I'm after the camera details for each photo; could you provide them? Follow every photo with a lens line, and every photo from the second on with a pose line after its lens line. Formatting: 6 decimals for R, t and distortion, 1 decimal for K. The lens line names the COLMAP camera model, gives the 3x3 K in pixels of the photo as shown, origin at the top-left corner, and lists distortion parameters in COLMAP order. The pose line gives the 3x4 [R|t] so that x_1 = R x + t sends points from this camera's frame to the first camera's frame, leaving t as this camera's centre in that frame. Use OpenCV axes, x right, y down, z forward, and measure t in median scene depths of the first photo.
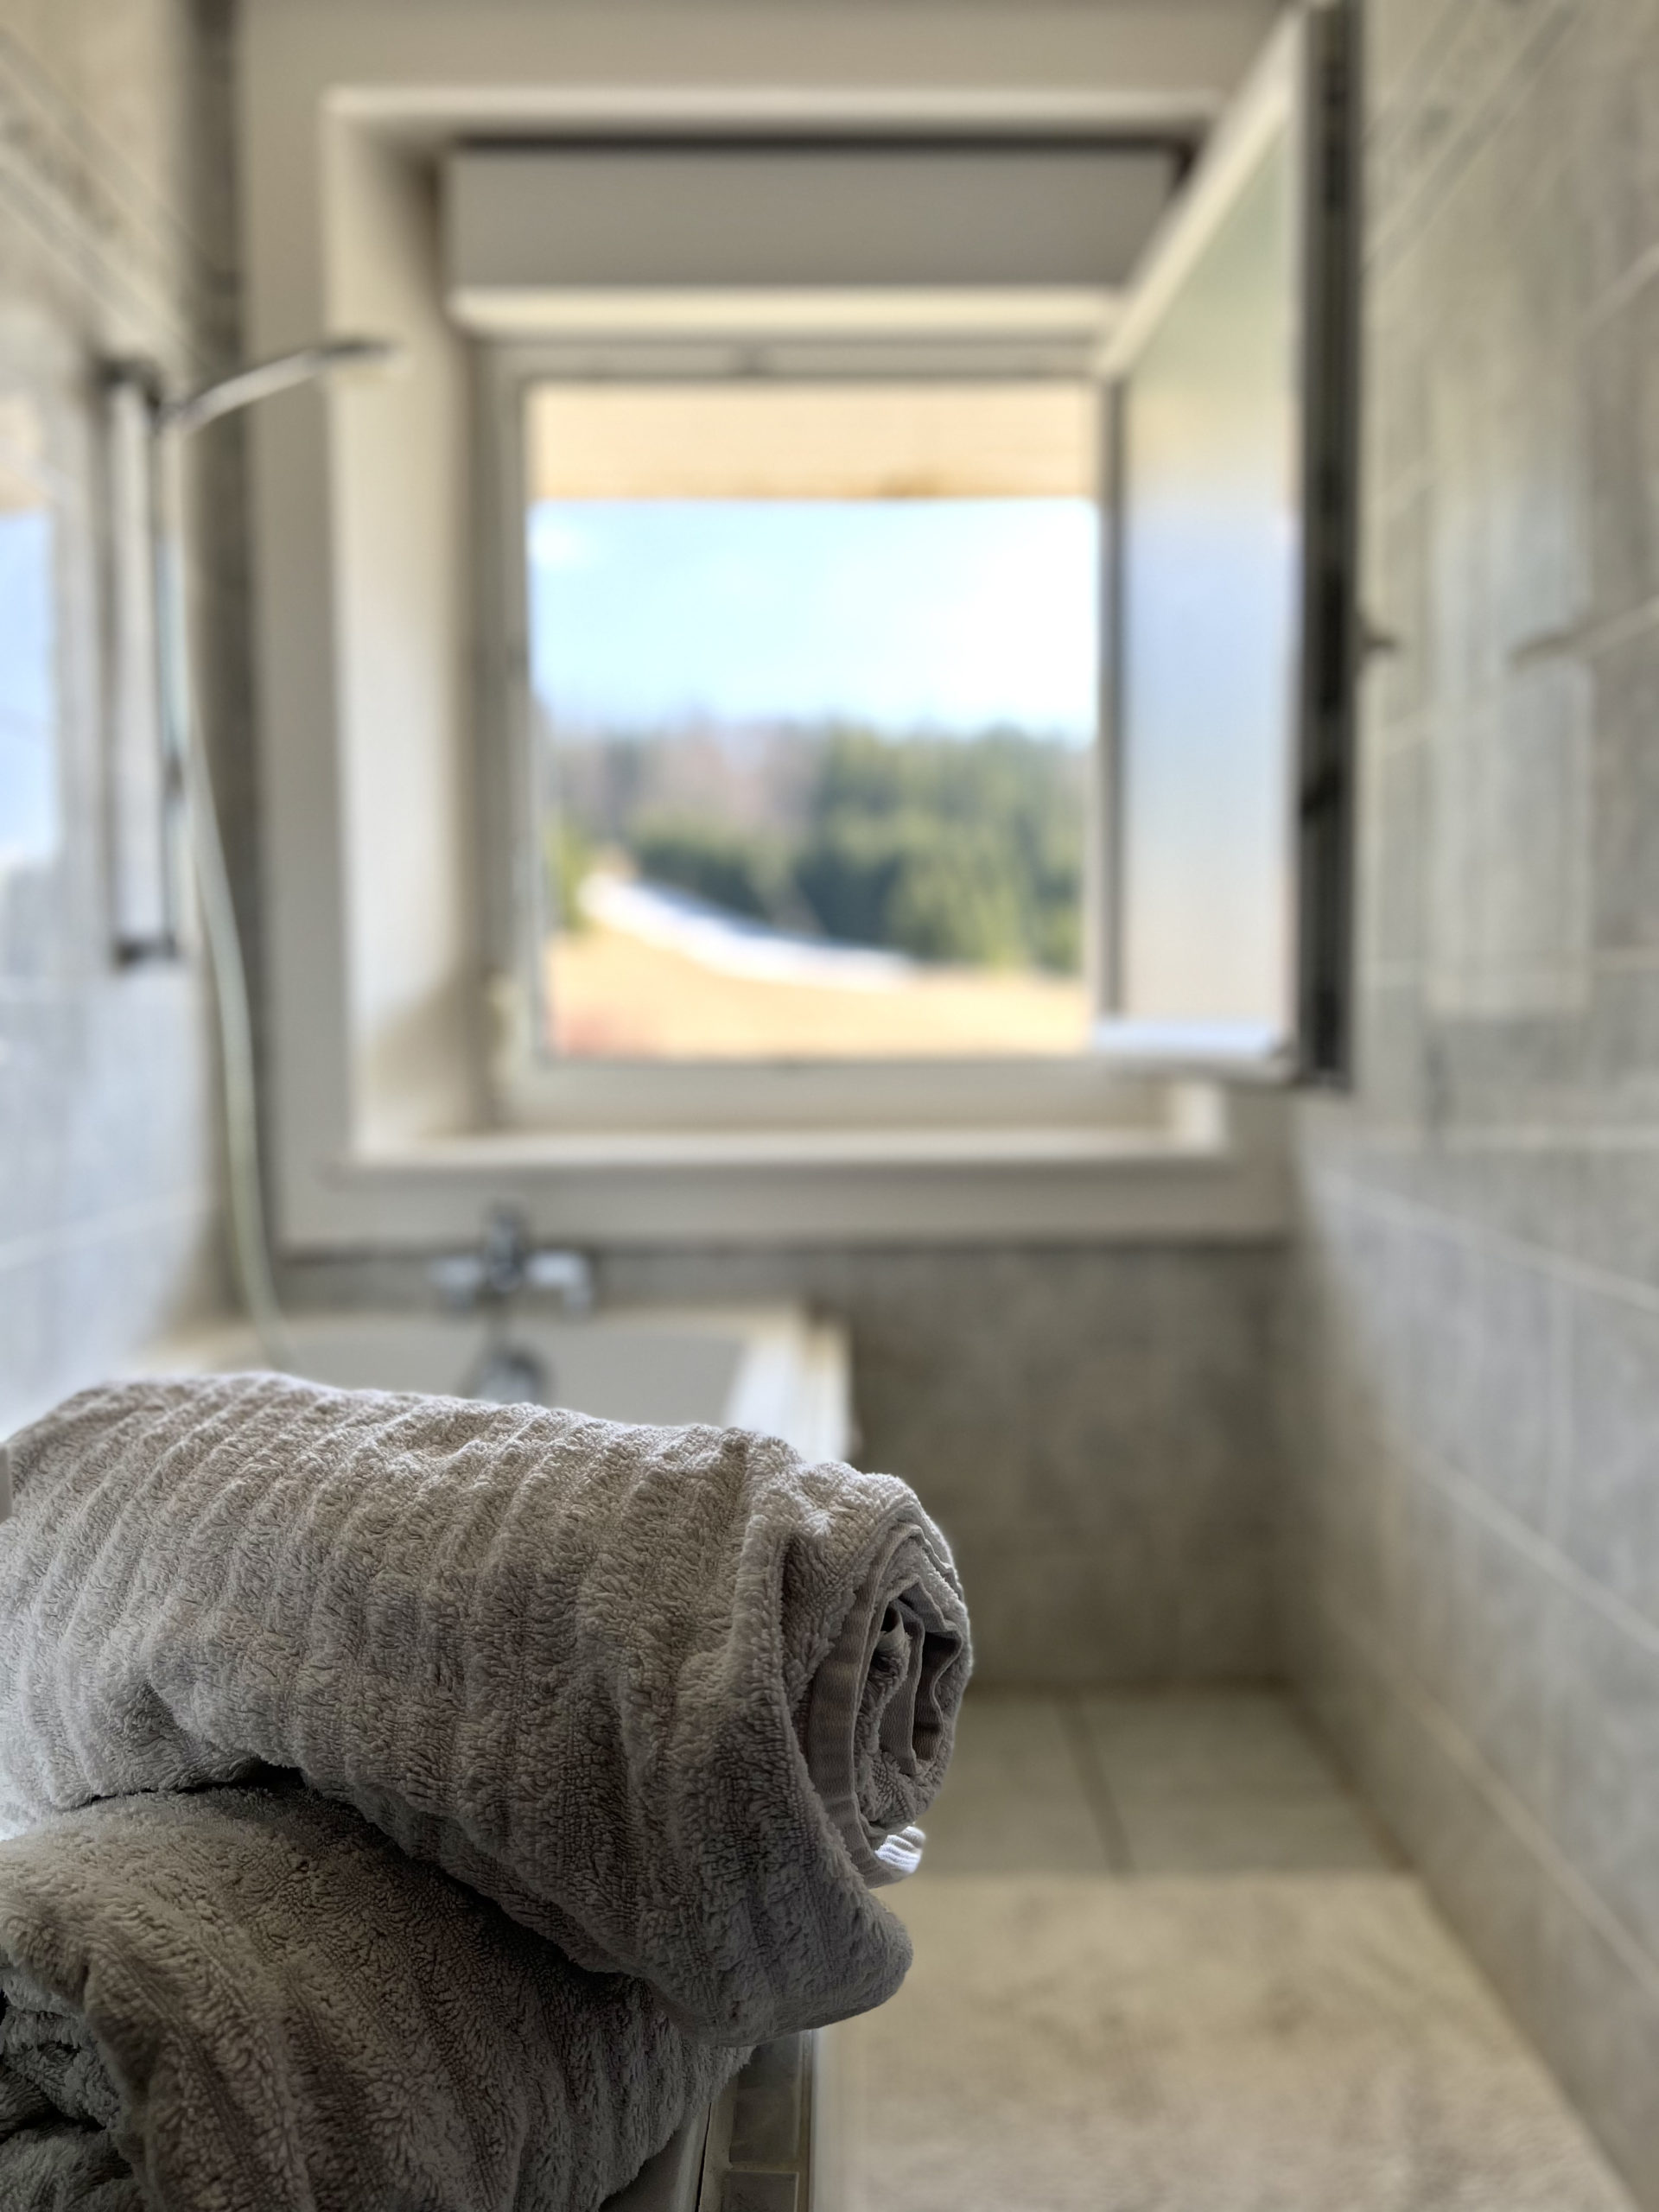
lens RADIAL K [[1644.8, 0, 829.5], [0, 1644.8, 1106.0], [0, 0, 1]] dist [0.032393, 0.000180]
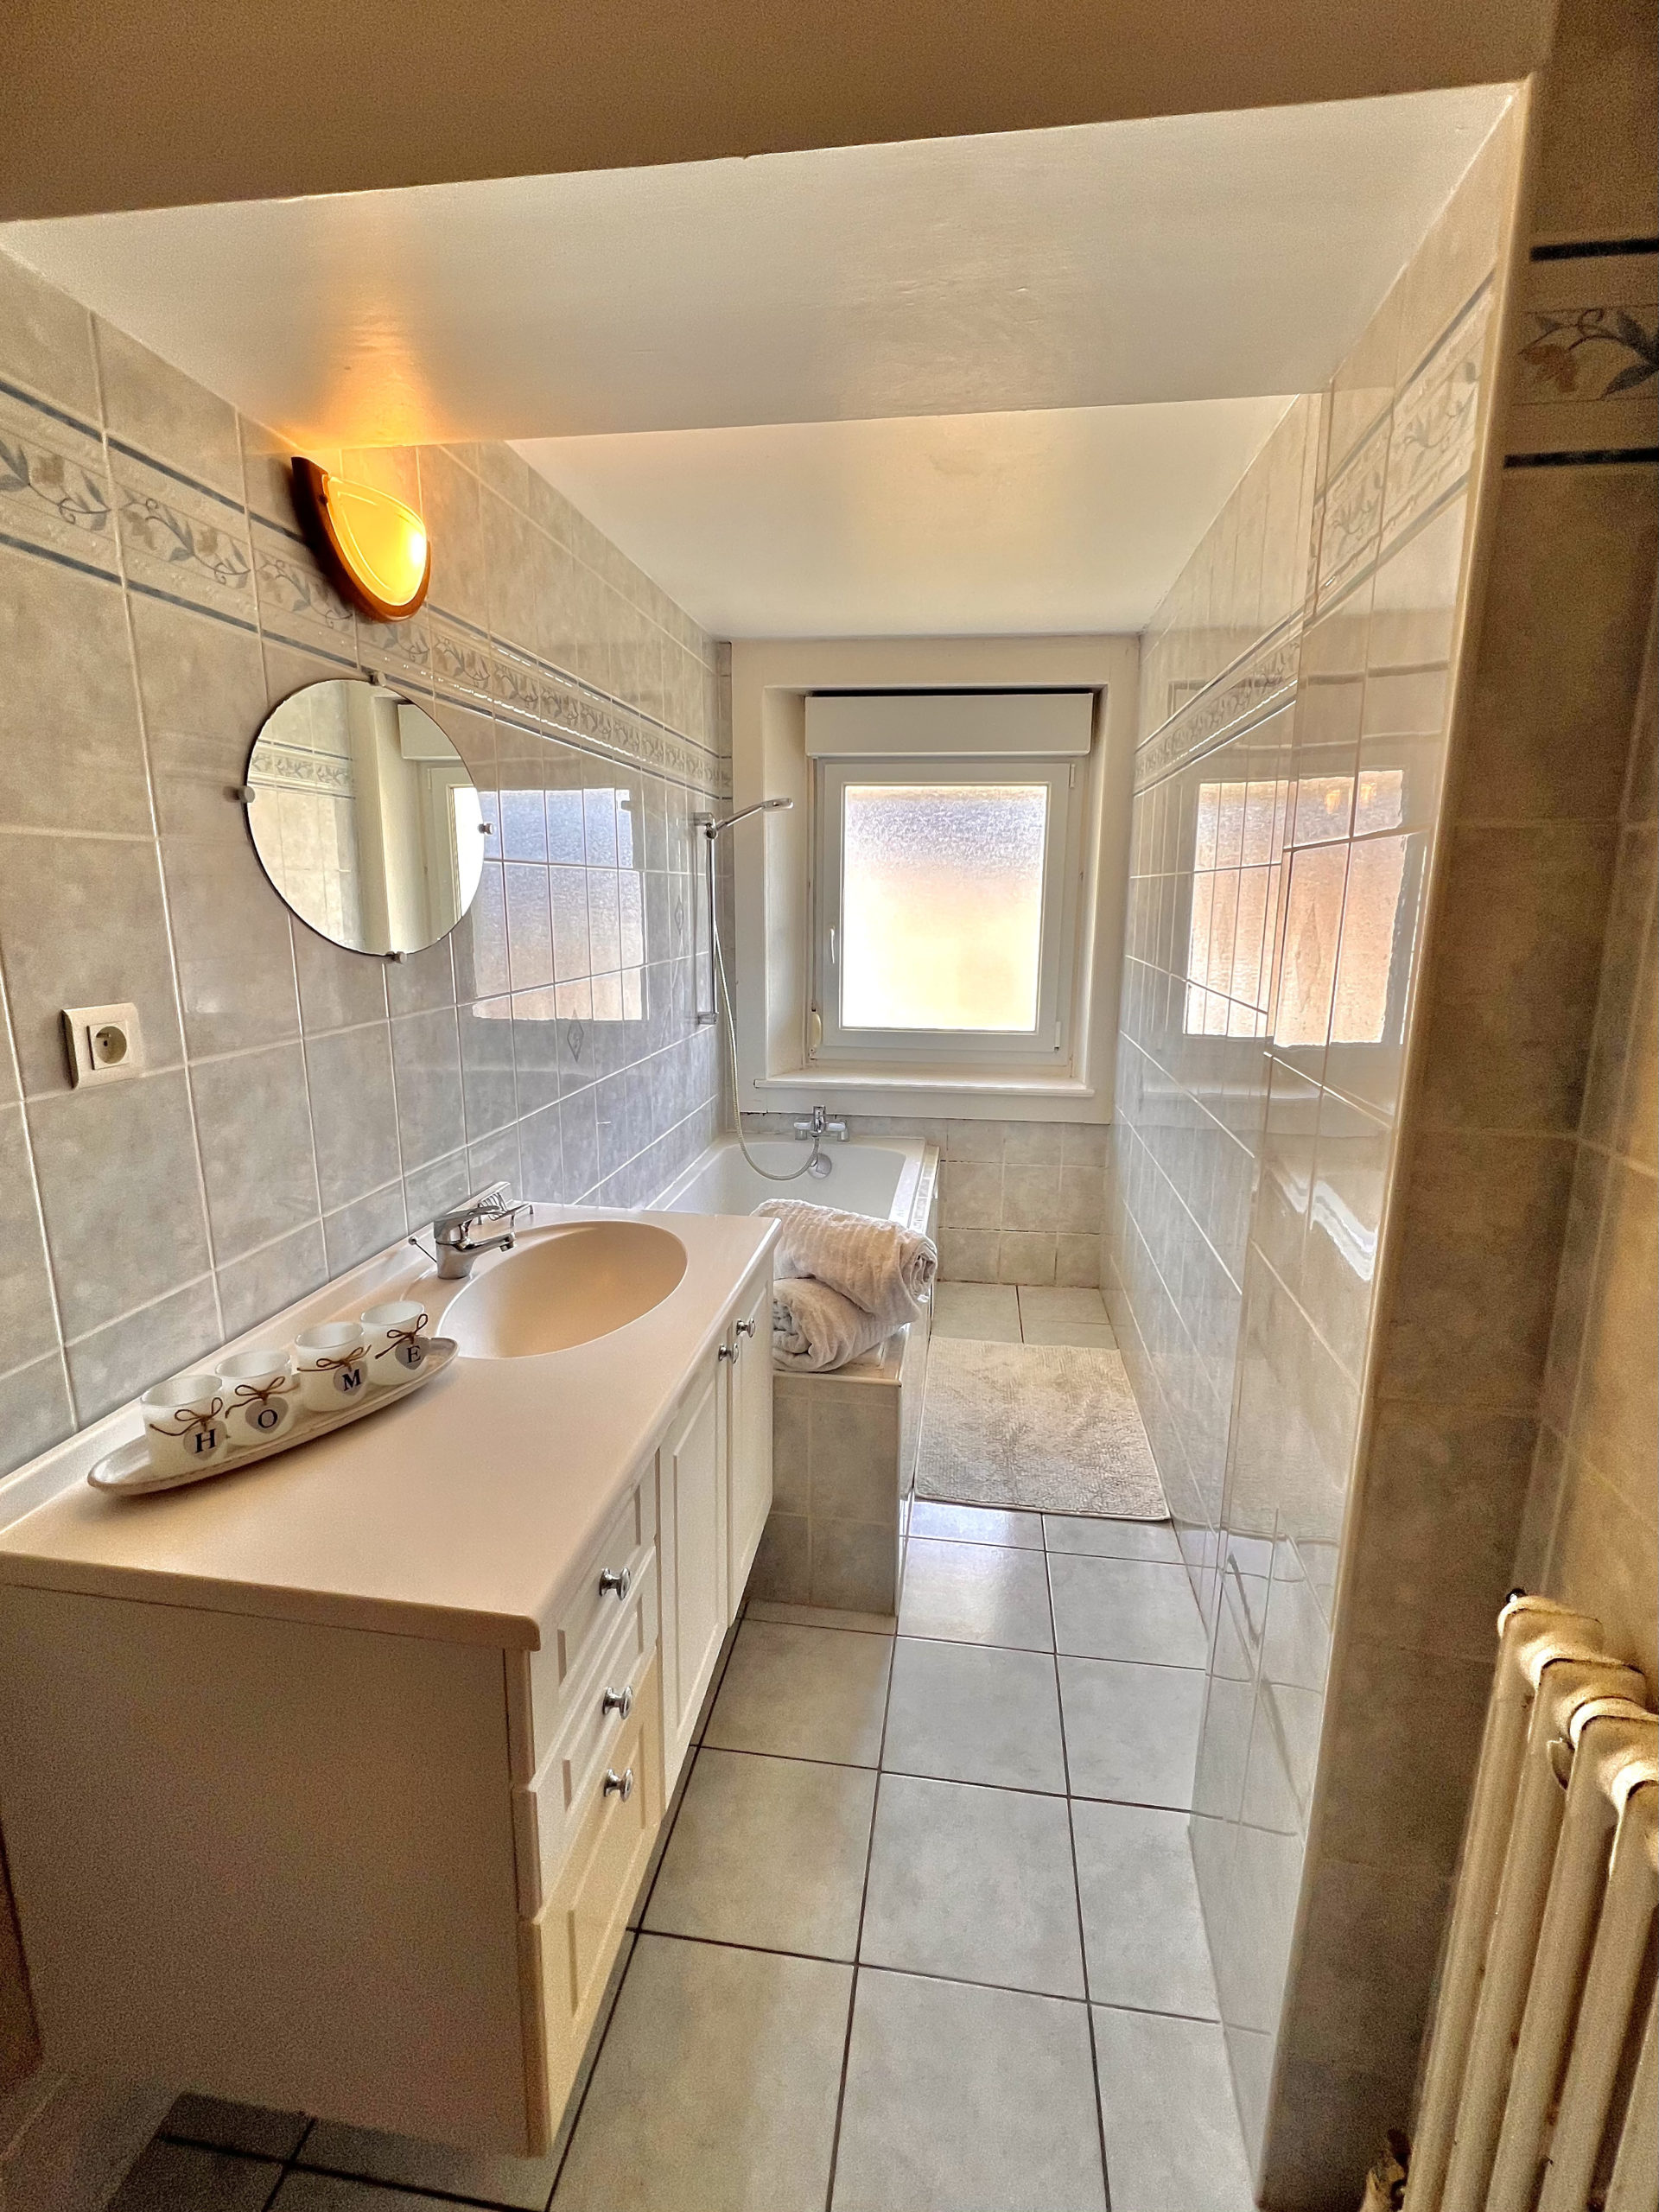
lens RADIAL K [[916.8, 0, 839.9], [0, 916.8, 1072.7], [0, 0, 1]] dist [-0.000070, 0.000010]
pose [[0.990782, 0.041188, -0.129052, 0.131504], [-0.026312, 0.993025, 0.114926, -0.612371], [0.132886, -0.110471, 0.984956, -1.874537]]
